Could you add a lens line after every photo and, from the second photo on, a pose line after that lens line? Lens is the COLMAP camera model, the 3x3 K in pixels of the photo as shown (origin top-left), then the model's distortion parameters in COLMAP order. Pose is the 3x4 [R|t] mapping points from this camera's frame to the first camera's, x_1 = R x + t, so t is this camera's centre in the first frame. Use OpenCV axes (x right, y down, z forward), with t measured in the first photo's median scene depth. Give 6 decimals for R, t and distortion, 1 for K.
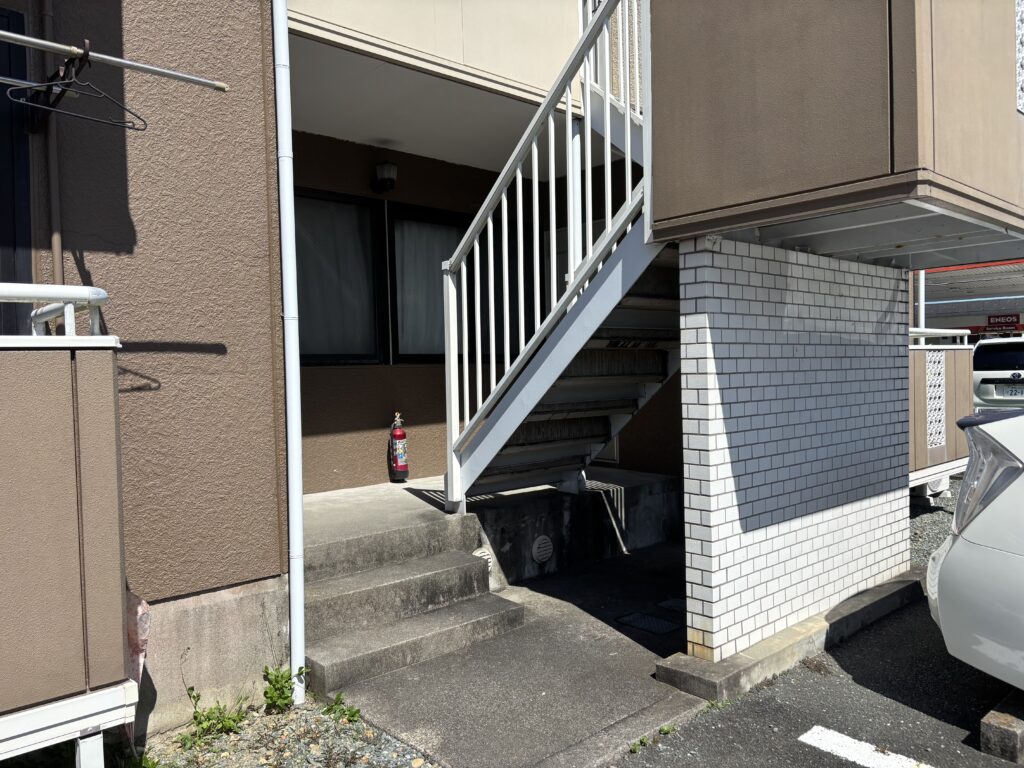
lens RADIAL K [[766.2, 0, 506.9], [0, 766.2, 381.8], [0, 0, 1]] dist [0.032685, 0.000513]
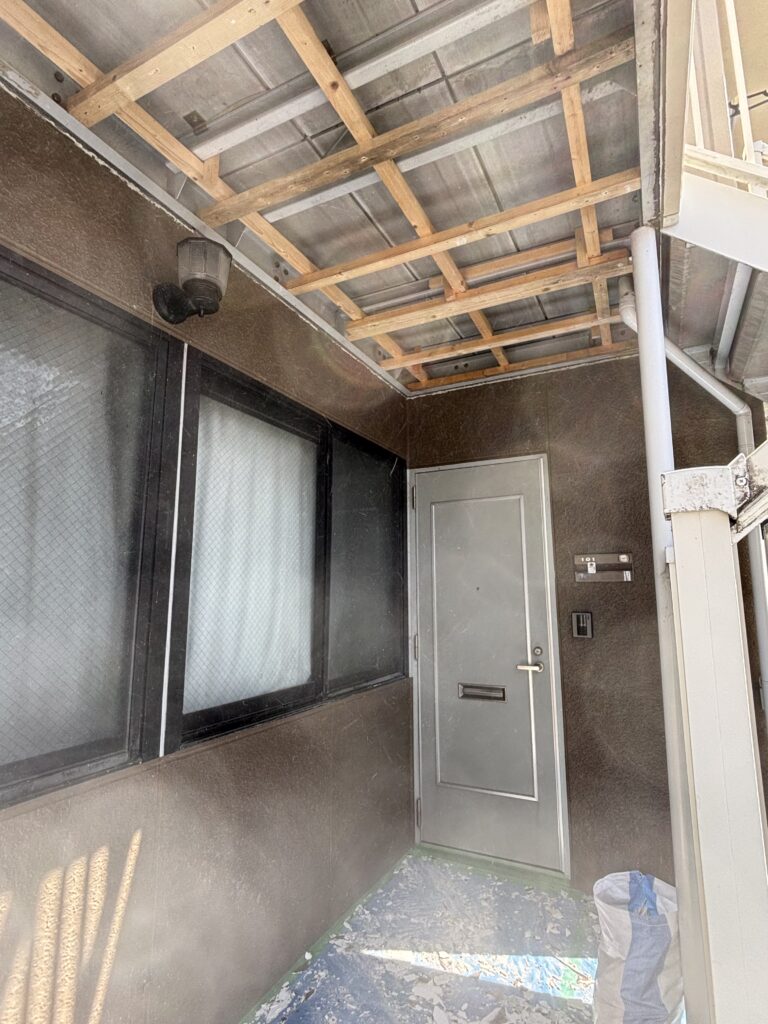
lens RADIAL K [[536.9, 0, 390.2], [0, 536.9, 512.2], [0, 0, 1]] dist [0.002912, 0.000726]
pose [[0.930156, 0.082789, 0.357709, -0.155446], [-0.017655, 0.983205, -0.181648, -0.096231], [-0.366740, 0.162646, 0.915996, 0.723592]]
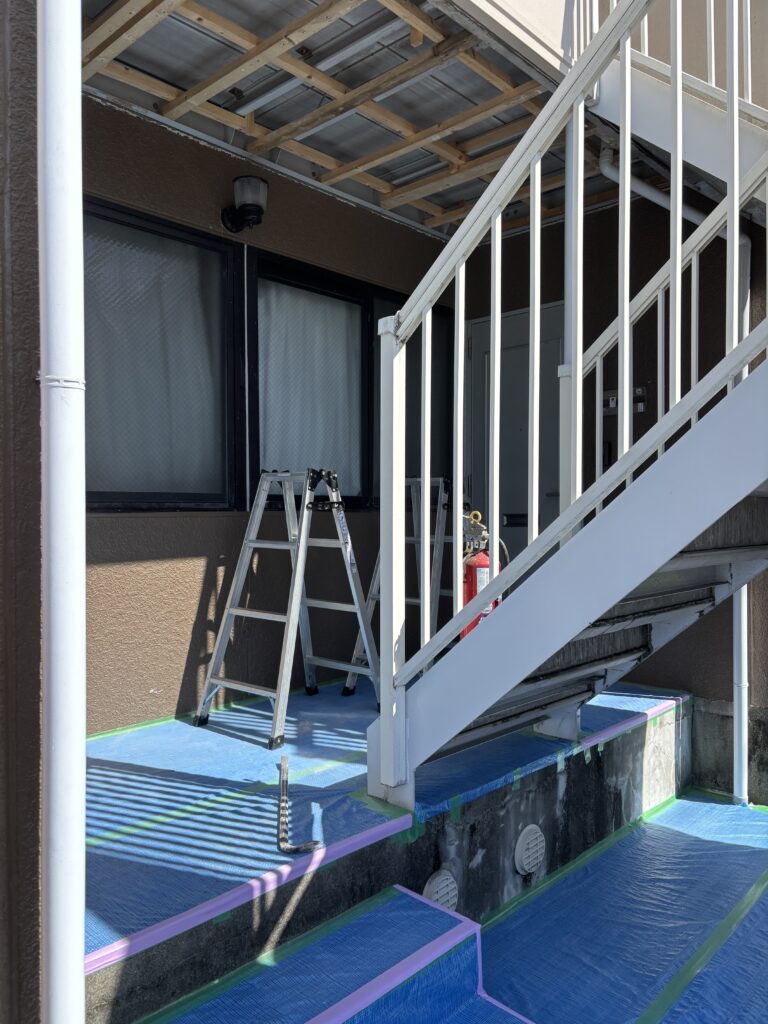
lens RADIAL K [[766.2, 0, 388.4], [0, 766.2, 514.8], [0, 0, 1]] dist [0.032685, 0.000513]
pose [[0.994943, 0.024015, 0.097527, -0.101225], [-0.022655, 0.999630, -0.015020, -0.013401], [-0.097852, 0.012734, 0.995120, 0.387138]]
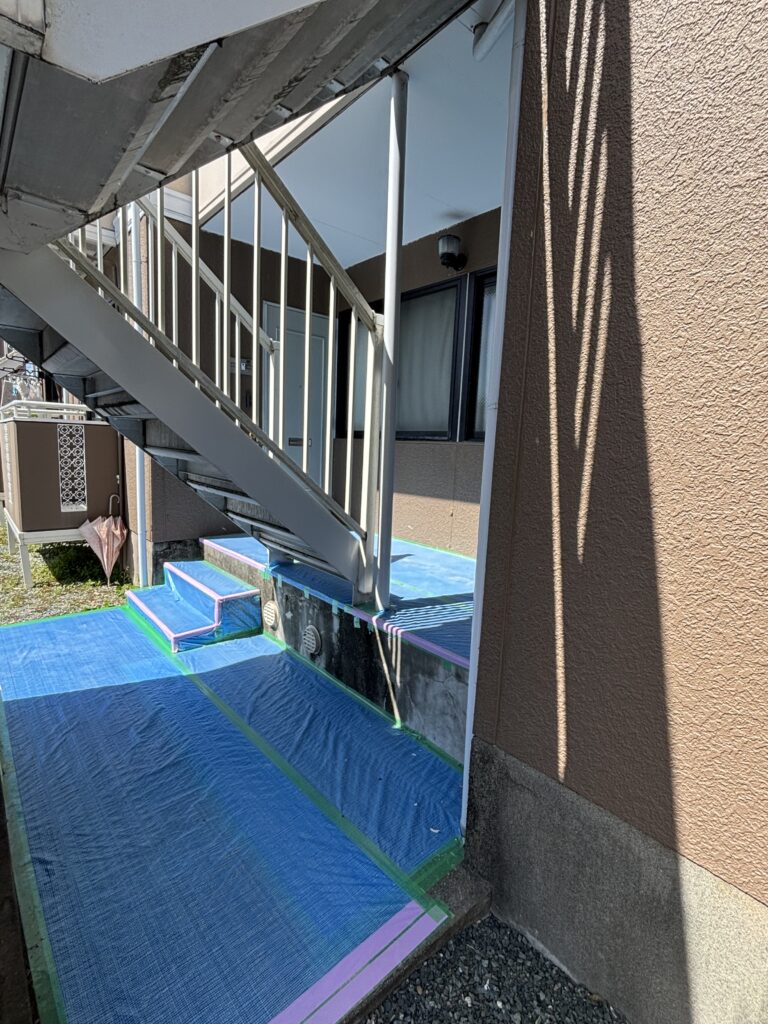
lens RADIAL K [[477.3, 0, 384.5], [0, 477.3, 513.1], [0, 0, 1]] dist [0.001314, 0.000031]
pose [[-0.005647, 0.163488, -0.986529, 0.511472], [-0.059225, 0.984758, 0.163534, -0.027889], [0.998229, 0.059351, 0.004122, 0.932200]]
